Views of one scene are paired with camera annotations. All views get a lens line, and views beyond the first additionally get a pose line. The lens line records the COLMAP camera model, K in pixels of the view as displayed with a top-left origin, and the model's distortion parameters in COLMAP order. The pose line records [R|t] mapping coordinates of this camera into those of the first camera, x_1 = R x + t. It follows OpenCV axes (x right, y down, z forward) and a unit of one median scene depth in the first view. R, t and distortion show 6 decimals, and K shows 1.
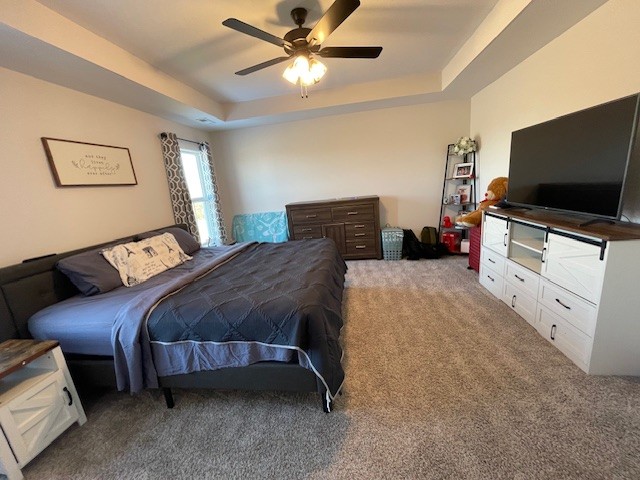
lens RADIAL K [[261.4, 0, 320.7], [0, 261.4, 236.5], [0, 0, 1]] dist [-0.000450, -0.000174]
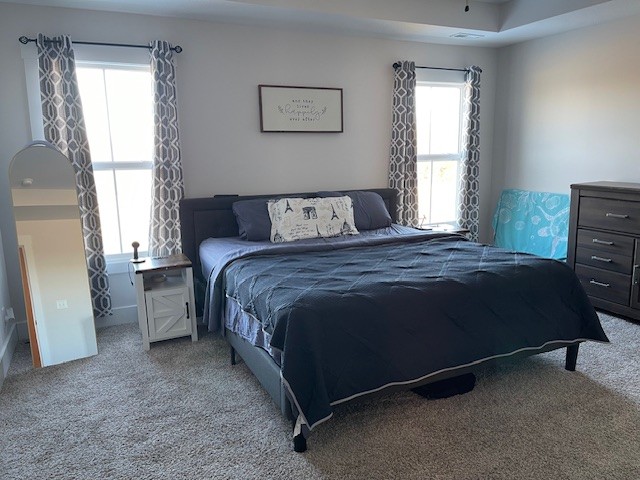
lens RADIAL K [[489.4, 0, 320.0], [0, 489.4, 240.0], [0, 0, 1]] dist [0.000618, -0.000930]
pose [[0.530920, 0.230241, -0.815544, 0.589777], [-0.200990, 0.969135, 0.142757, -0.076906], [0.823241, 0.088124, 0.560810, 0.113570]]
